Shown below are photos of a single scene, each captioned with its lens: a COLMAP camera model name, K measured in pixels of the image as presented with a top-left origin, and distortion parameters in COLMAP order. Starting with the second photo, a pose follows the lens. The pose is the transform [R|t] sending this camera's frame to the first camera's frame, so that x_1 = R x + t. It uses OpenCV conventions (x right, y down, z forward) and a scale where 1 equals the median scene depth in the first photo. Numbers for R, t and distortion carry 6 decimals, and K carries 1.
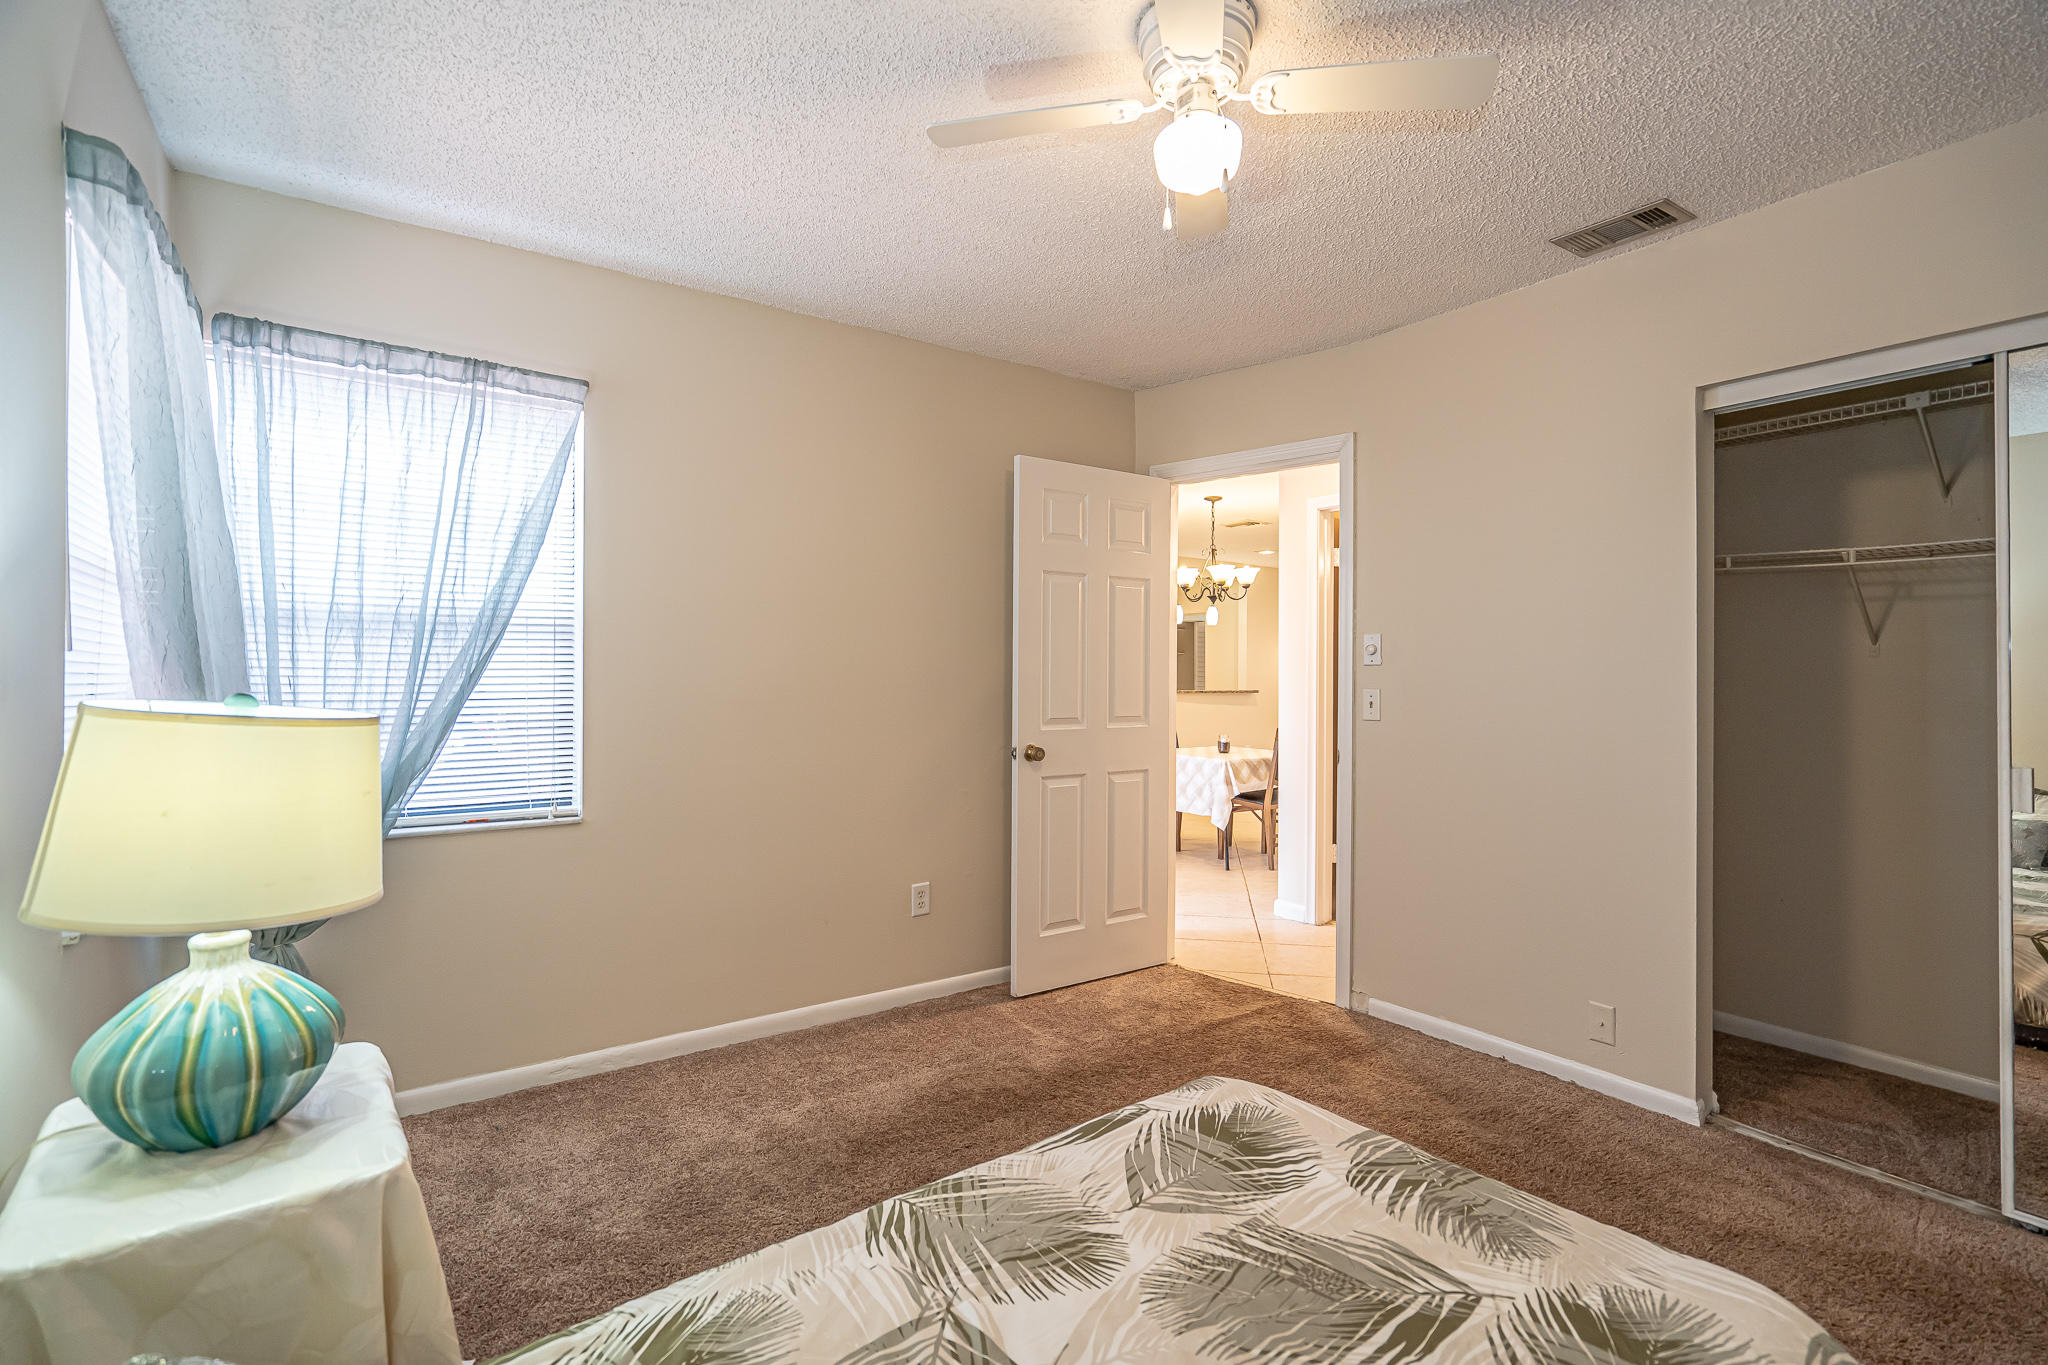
lens RADIAL K [[922.6, 0, 1022.3], [0, 922.6, 691.3], [0, 0, 1]] dist [0.000283, -0.000105]
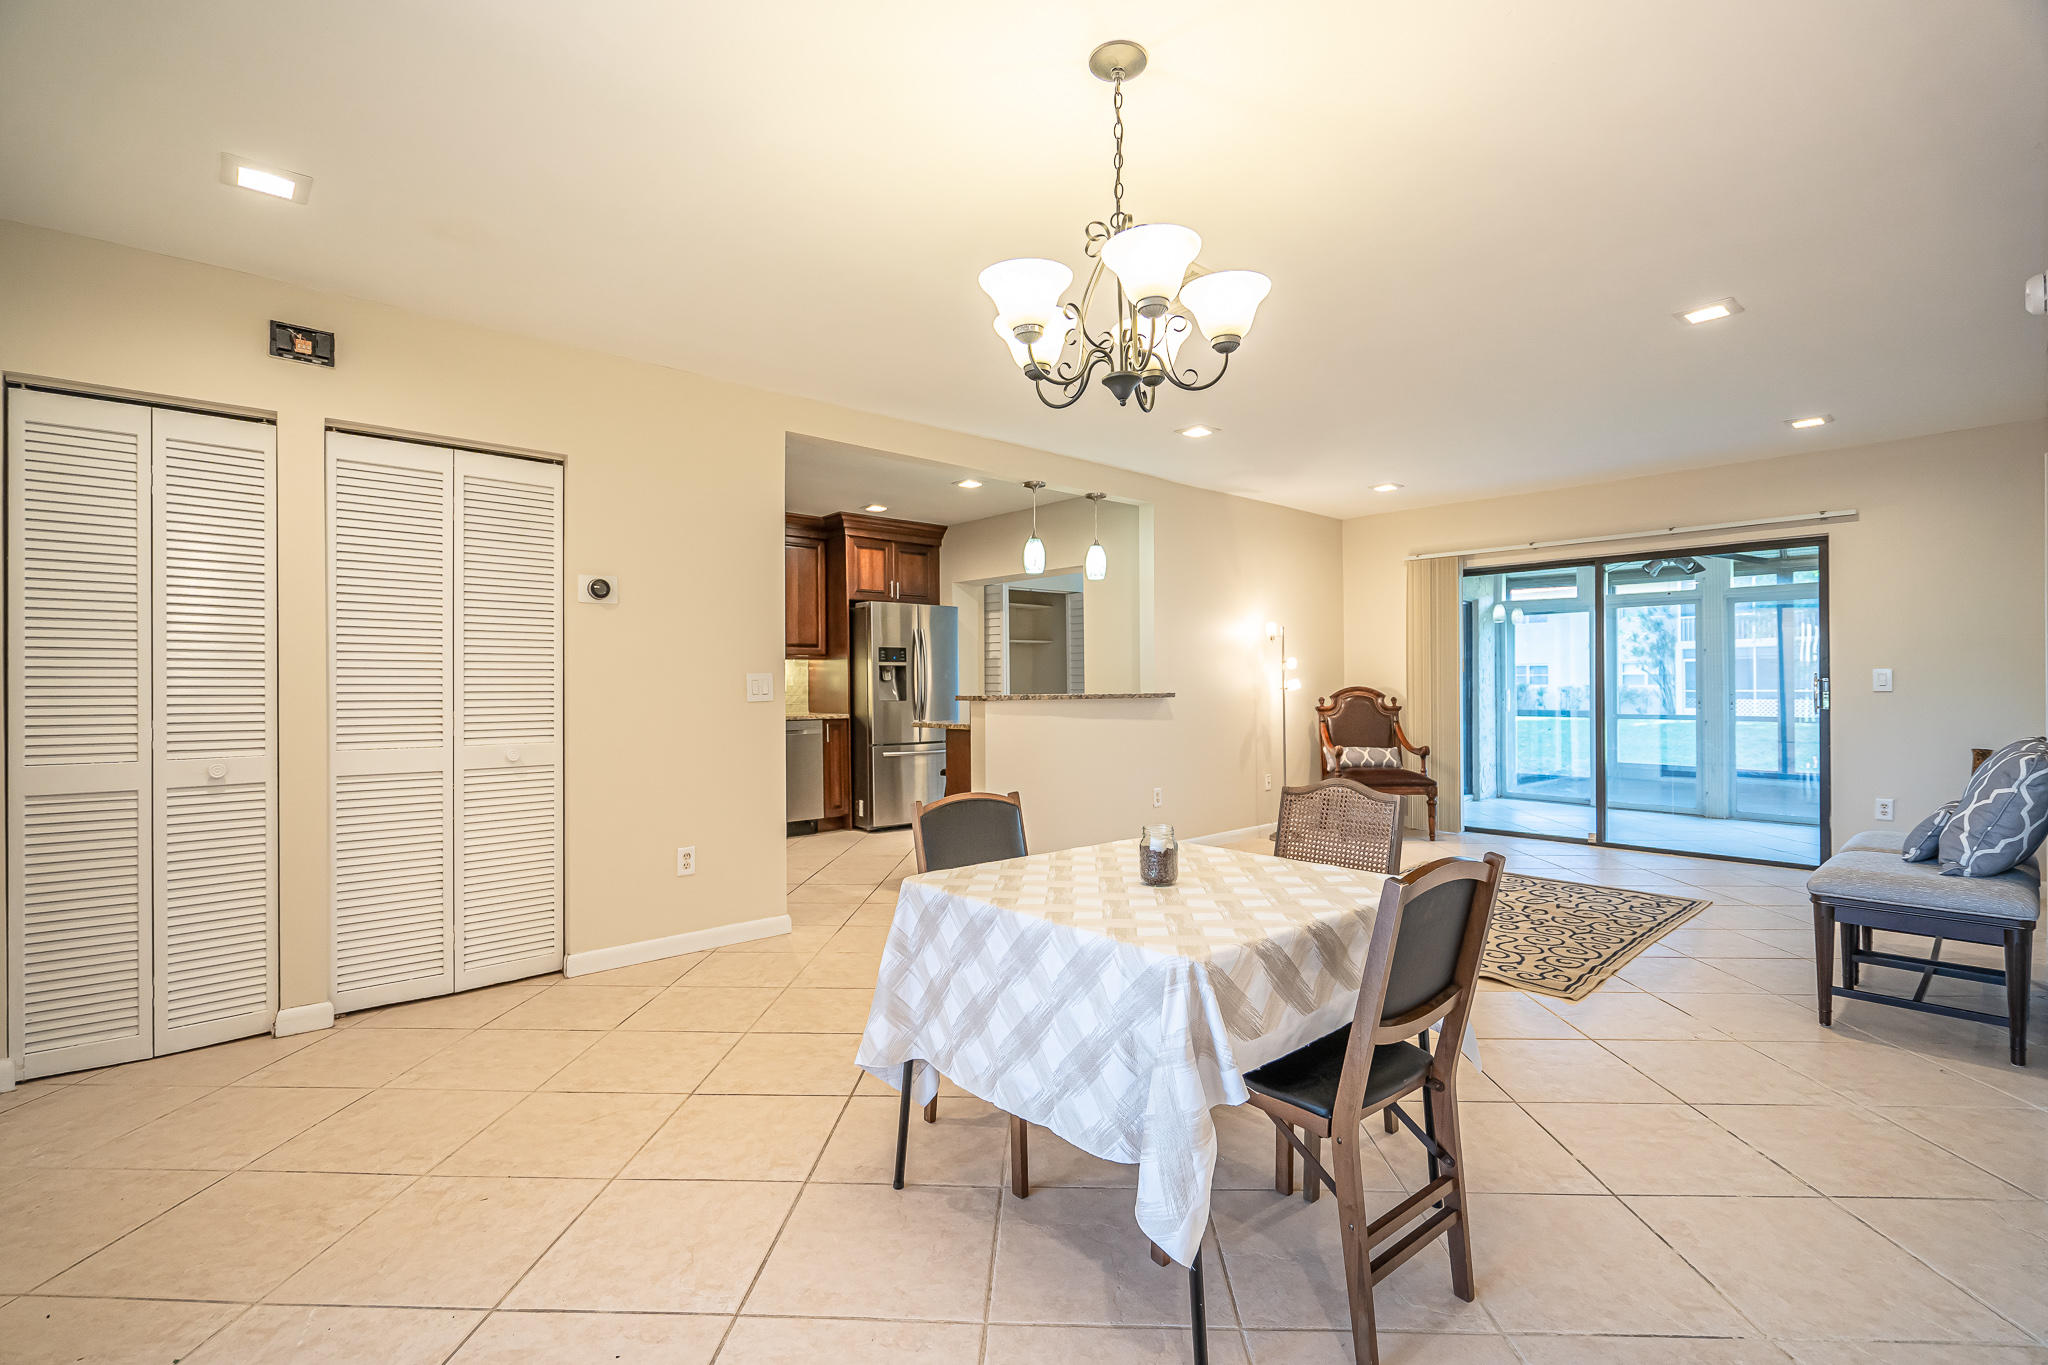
lens RADIAL K [[922.6, 0, 1022.3], [0, 922.6, 691.3], [0, 0, 1]] dist [0.000283, -0.000105]
pose [[0.990821, -0.009804, 0.134821, 0.131310], [0.011182, 0.999893, -0.009465, 0.003735], [-0.134714, 0.010885, 0.990825, 0.698730]]
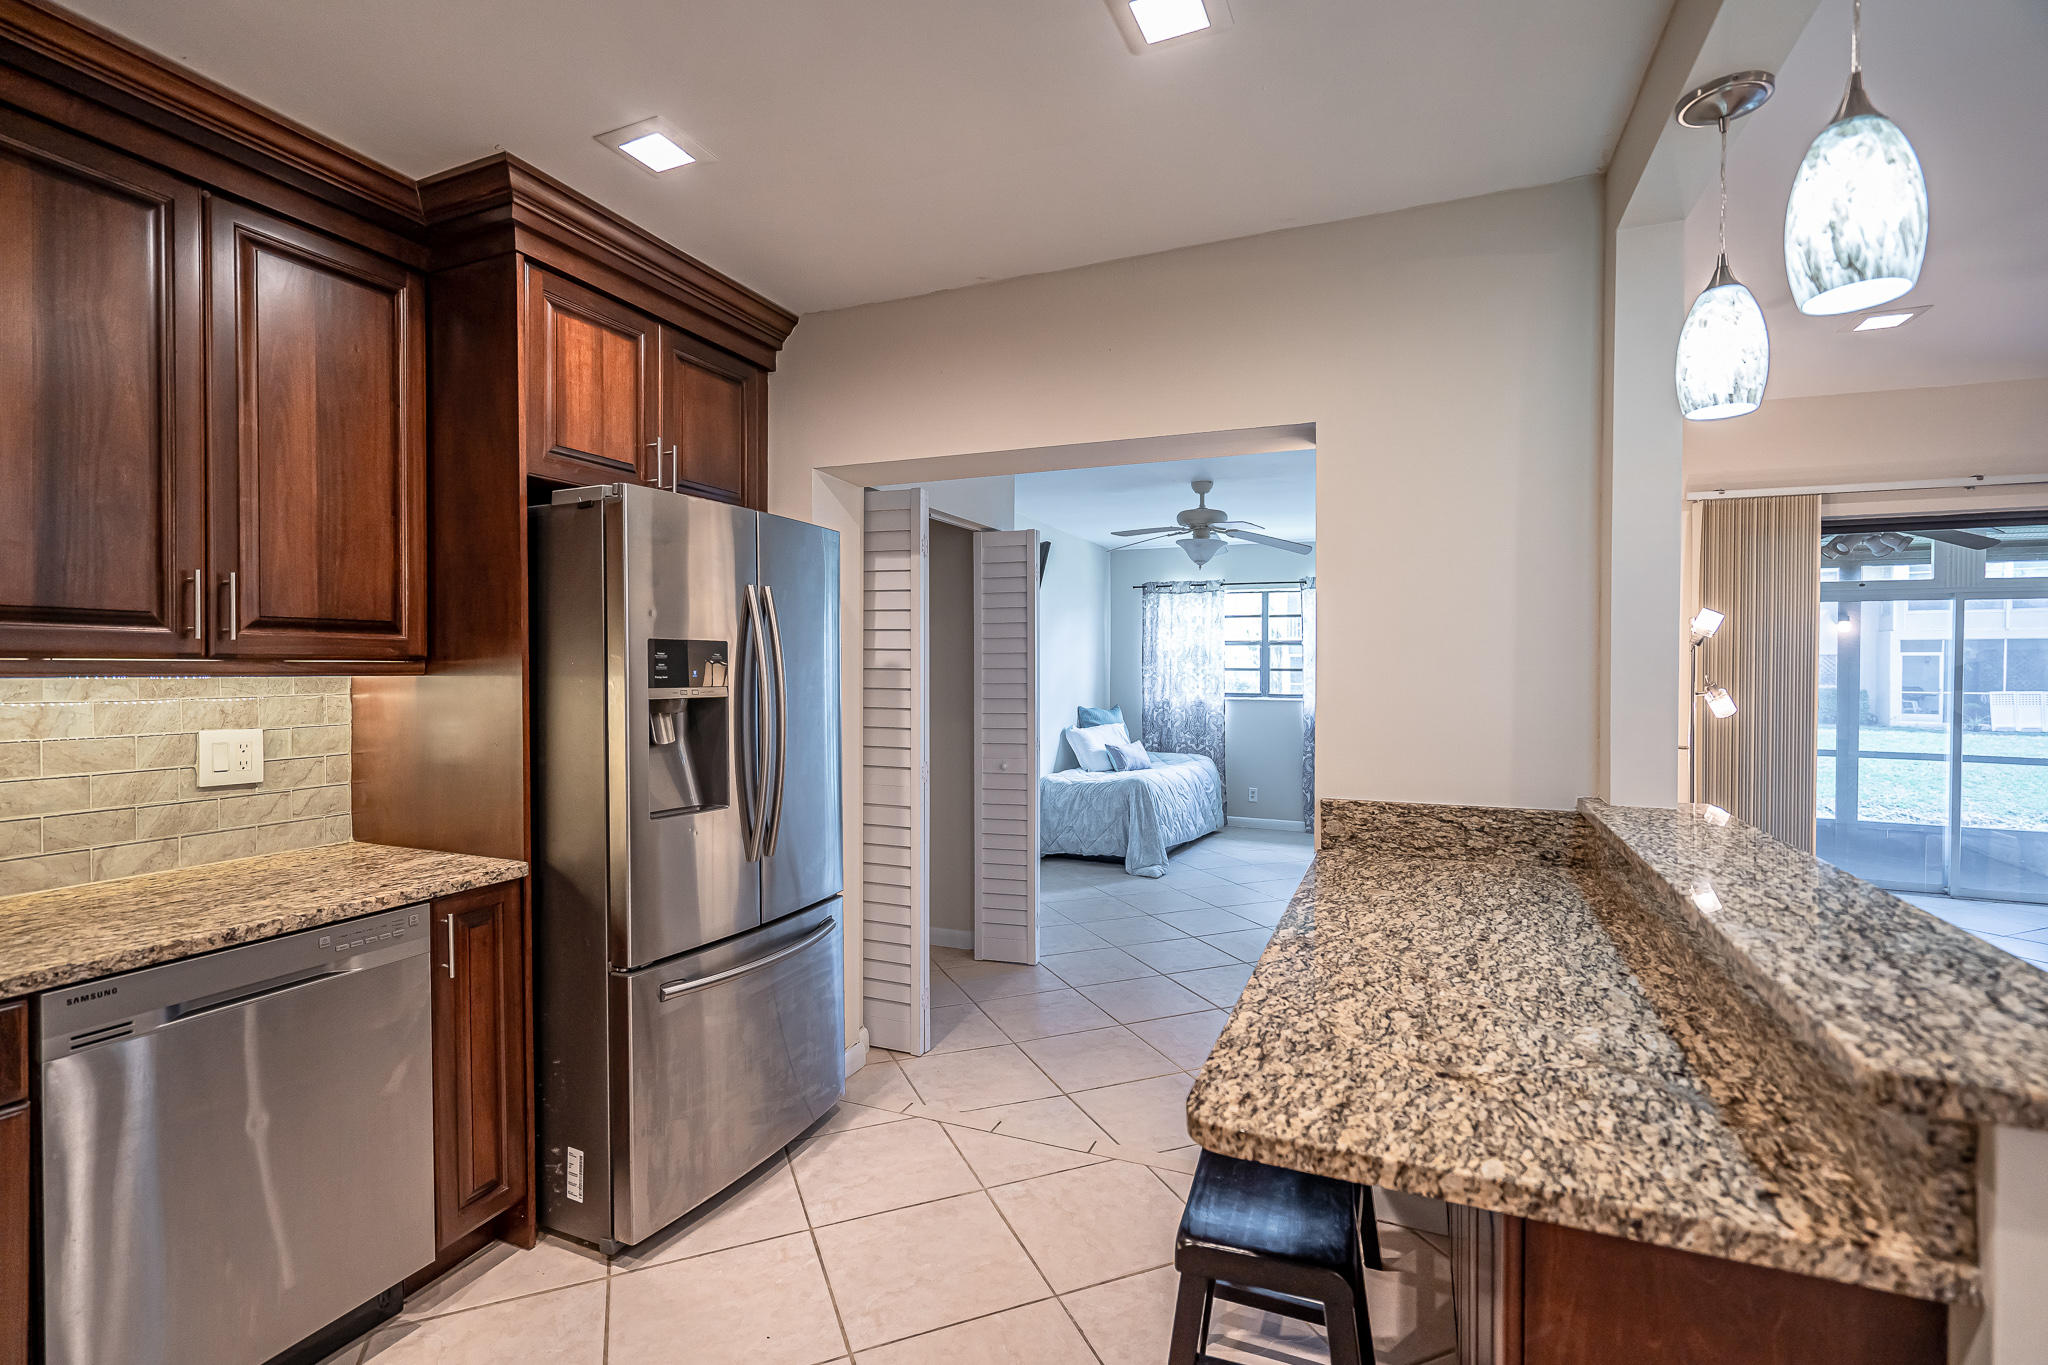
lens RADIAL K [[944.1, 0, 1030.4], [0, 944.1, 678.9], [0, 0, 1]] dist [-0.002376, -0.000262]
pose [[0.836911, -0.007215, 0.547291, 0.036601], [0.008578, 0.999963, 0.000065, -0.047657], [-0.547272, 0.004640, 0.836942, 1.482893]]
